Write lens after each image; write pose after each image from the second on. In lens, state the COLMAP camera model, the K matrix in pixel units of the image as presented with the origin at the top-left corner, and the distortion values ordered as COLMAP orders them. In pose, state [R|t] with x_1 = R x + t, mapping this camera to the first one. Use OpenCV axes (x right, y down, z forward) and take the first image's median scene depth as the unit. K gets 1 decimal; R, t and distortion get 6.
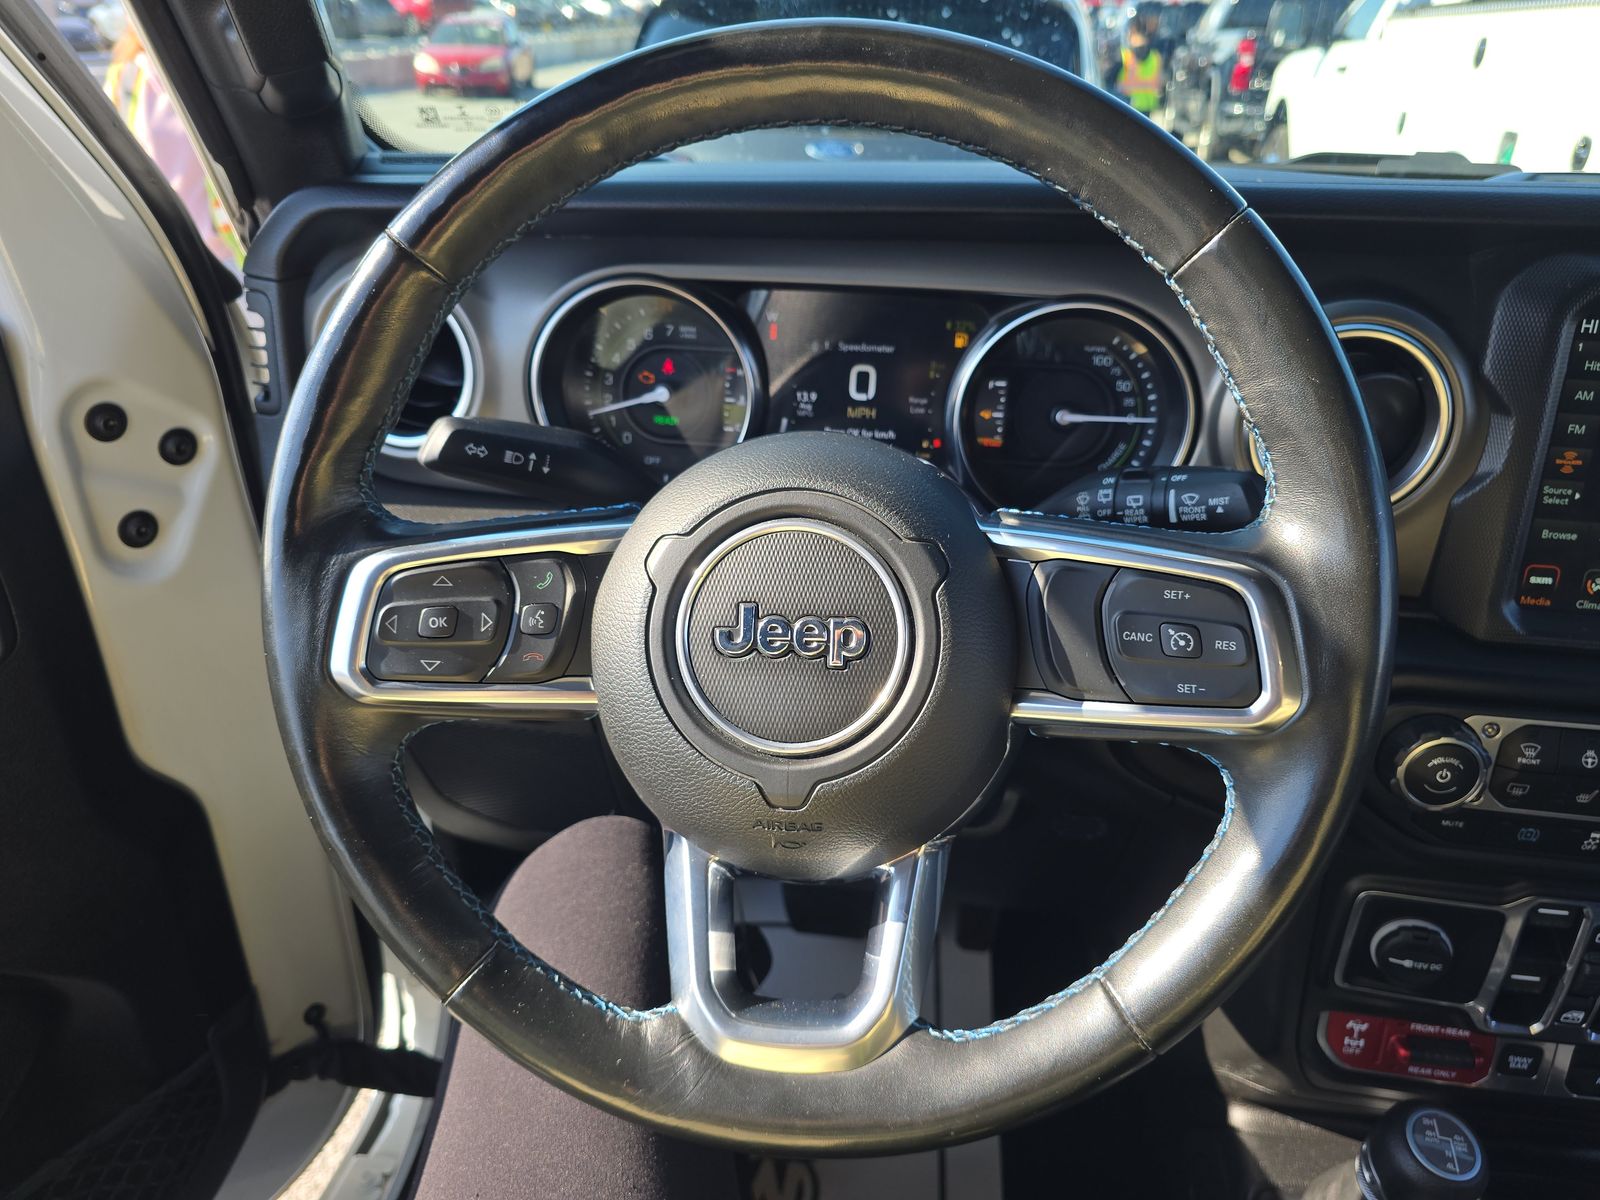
lens RADIAL K [[1074.9, 0, 805.7], [0, 1074.9, 606.5], [0, 0, 1]] dist [0.039652, -0.029930]
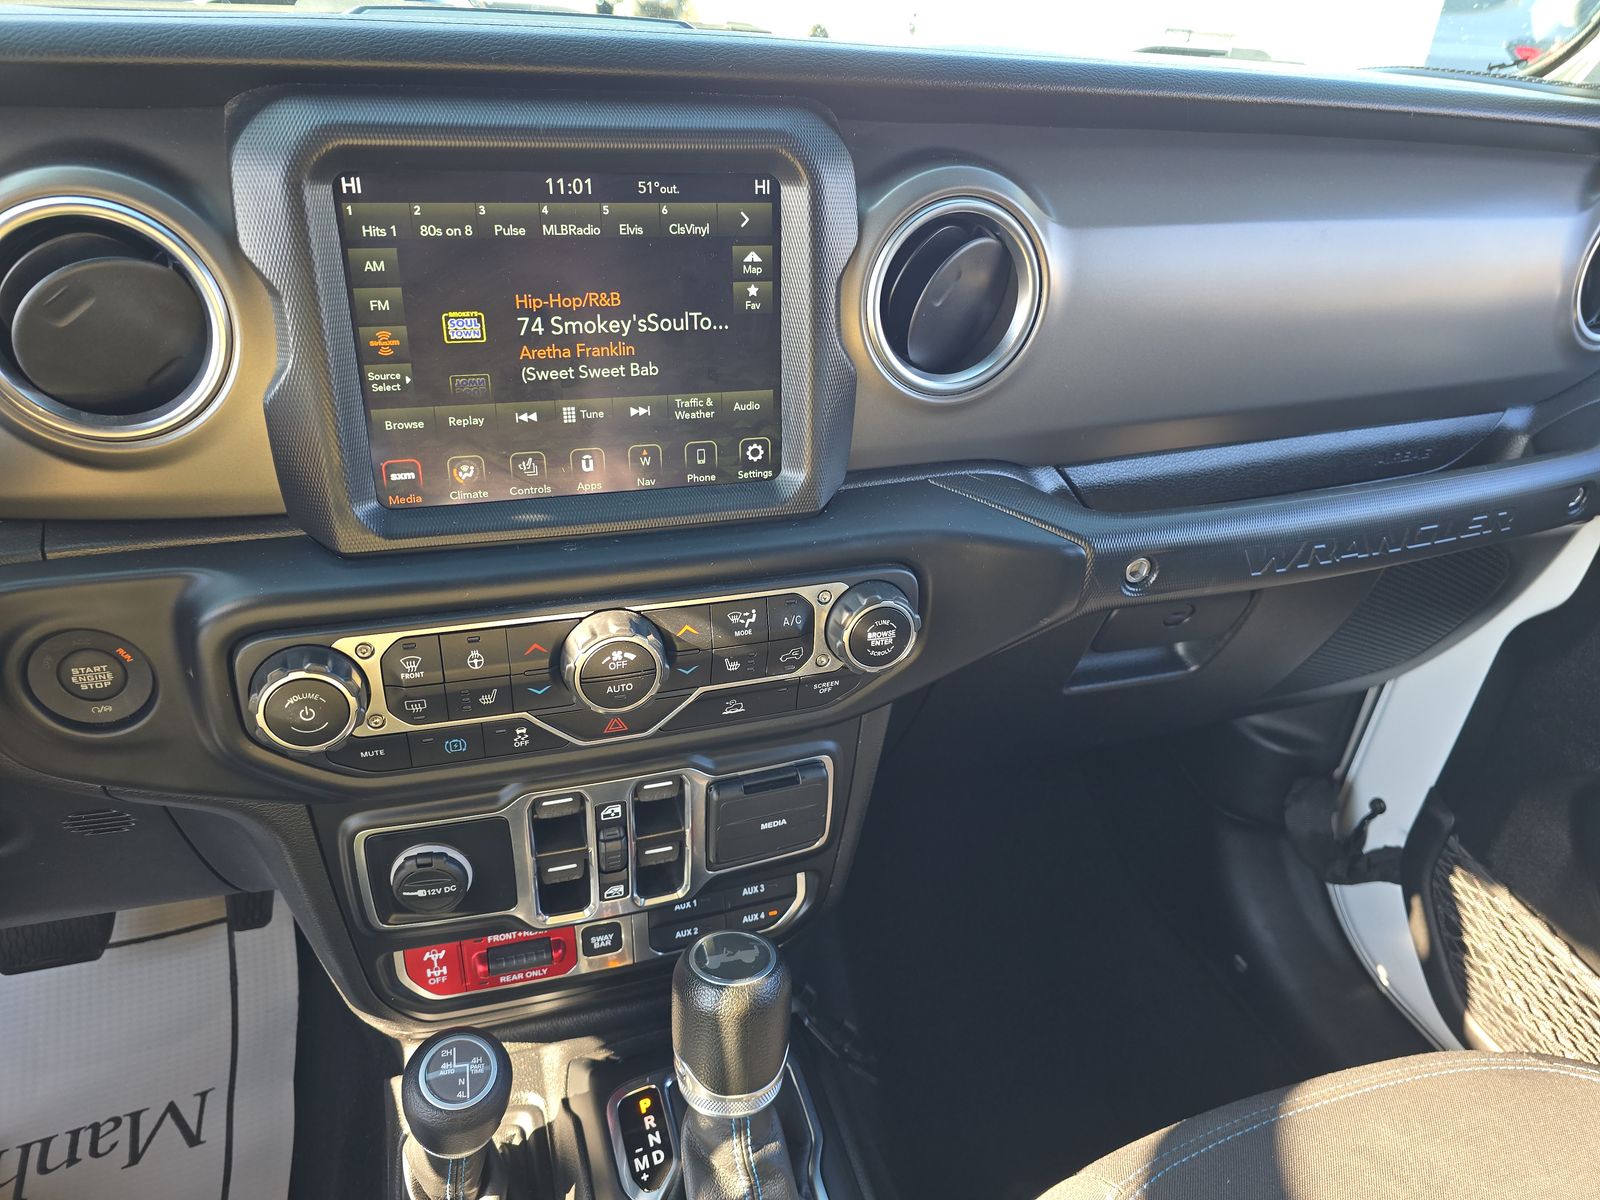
lens RADIAL K [[1074.9, 0, 791.0], [0, 1074.9, 596.3], [0, 0, 1]] dist [0.039652, -0.029930]
pose [[0.906861, -0.181511, 0.380339, 0.600509], [0.145137, 0.981800, 0.122493, 0.010810], [-0.395650, -0.055883, 0.916699, 0.039239]]
